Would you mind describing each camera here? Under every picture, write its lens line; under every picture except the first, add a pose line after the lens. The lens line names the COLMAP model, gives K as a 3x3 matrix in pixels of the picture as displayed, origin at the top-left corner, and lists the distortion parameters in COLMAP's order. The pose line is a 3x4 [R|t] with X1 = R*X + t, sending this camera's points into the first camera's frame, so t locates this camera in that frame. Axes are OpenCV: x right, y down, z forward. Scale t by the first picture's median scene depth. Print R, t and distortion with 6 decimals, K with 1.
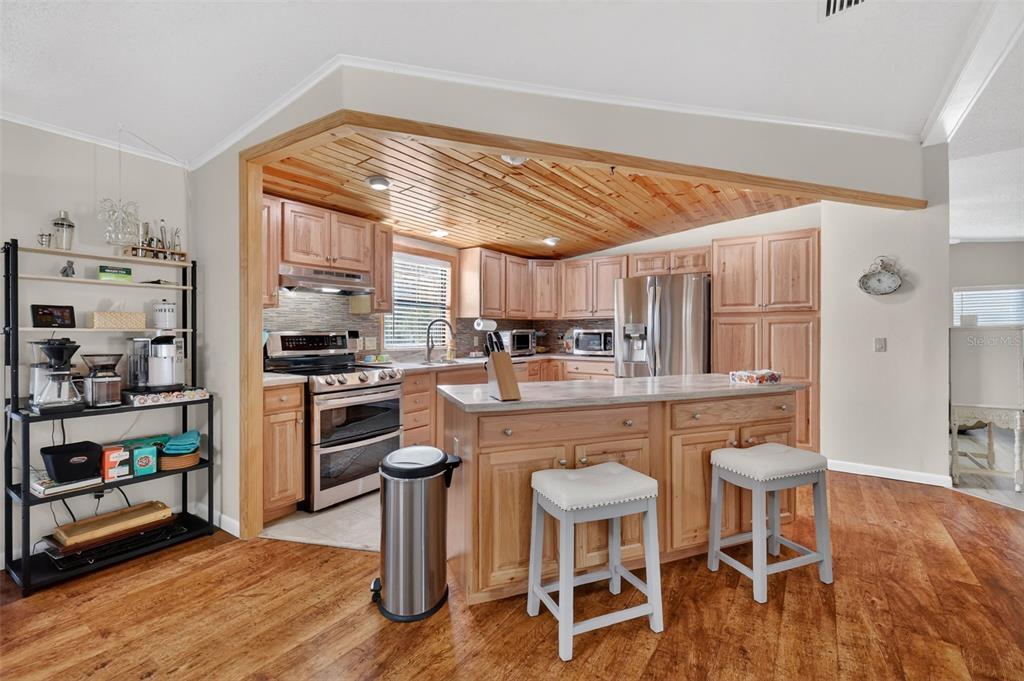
lens RADIAL K [[452.3, 0, 515.7], [0, 452.3, 334.8], [0, 0, 1]] dist [-0.000431, -0.000142]
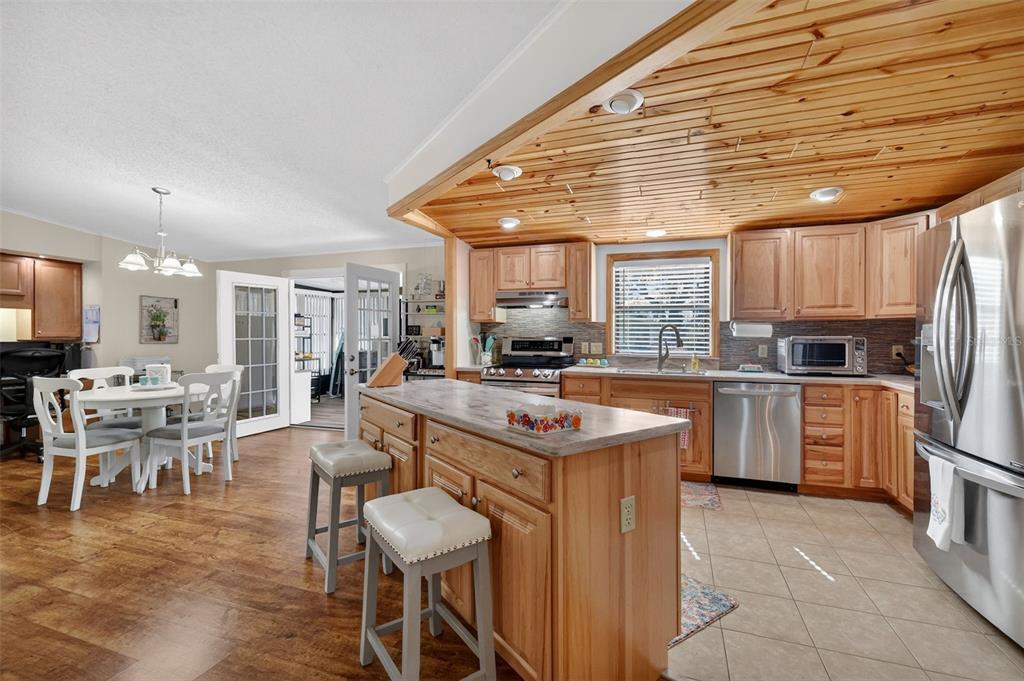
lens RADIAL K [[441.4, 0, 512.2], [0, 441.4, 336.7], [0, 0, 1]] dist [-0.001168, -0.000080]
pose [[0.255504, -0.000244, -0.966808, 0.771594], [-0.010676, 0.999938, -0.003074, -0.004779], [0.966749, 0.011107, 0.255485, 0.579156]]
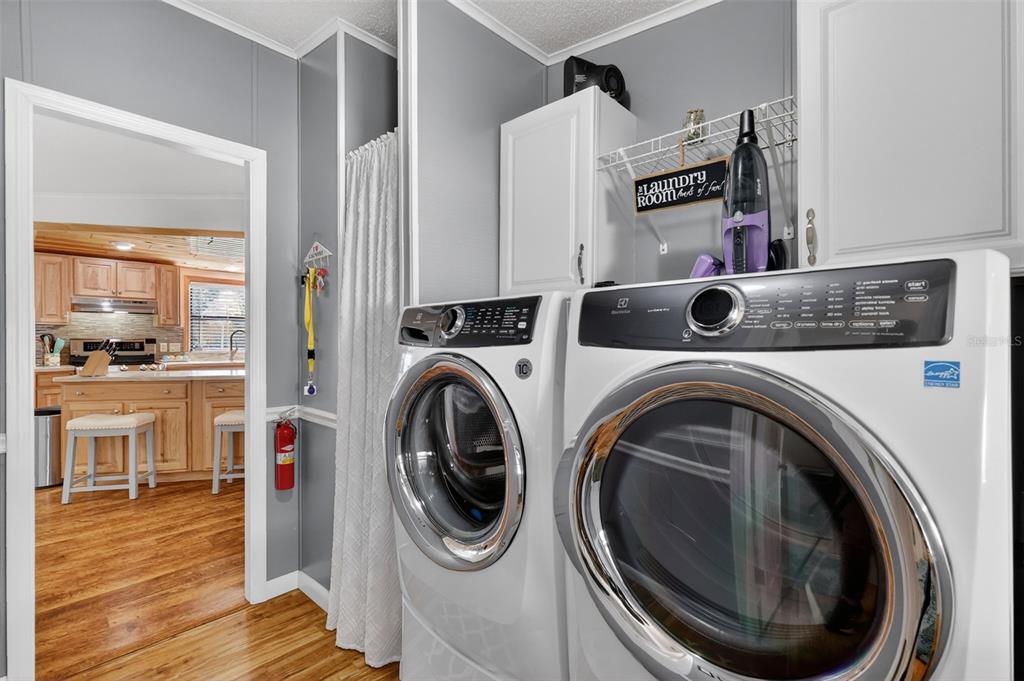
lens RADIAL K [[460.3, 0, 512.0], [0, 460.3, 340.5], [0, 0, 1]] dist [-0.000921, -0.000188]
pose [[0.989708, -0.000210, -0.143099, 1.066956], [-0.000481, 0.999988, -0.004795, 0.003809], [0.143098, 0.004814, 0.989697, -0.330502]]
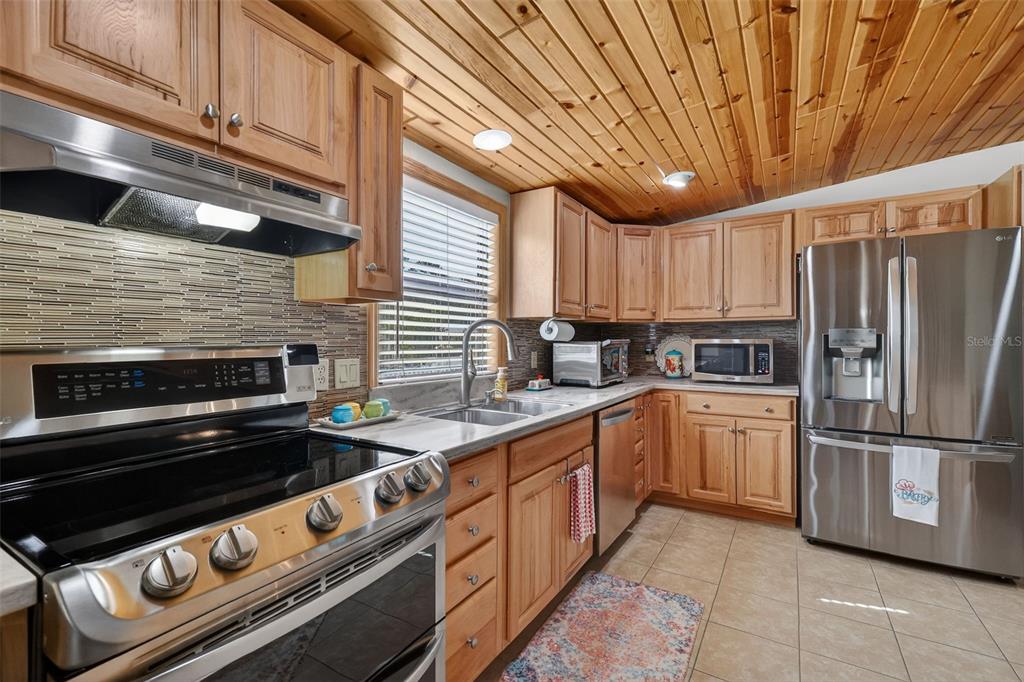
lens RADIAL K [[445.6, 0, 512.0], [0, 445.6, 341.0], [0, 0, 1]] dist [0.002414, 0.000213]
pose [[0.998964, -0.001567, 0.045491, -0.204157], [0.001749, 0.999991, -0.003976, -0.010682], [-0.045485, 0.004051, 0.998957, 0.632098]]
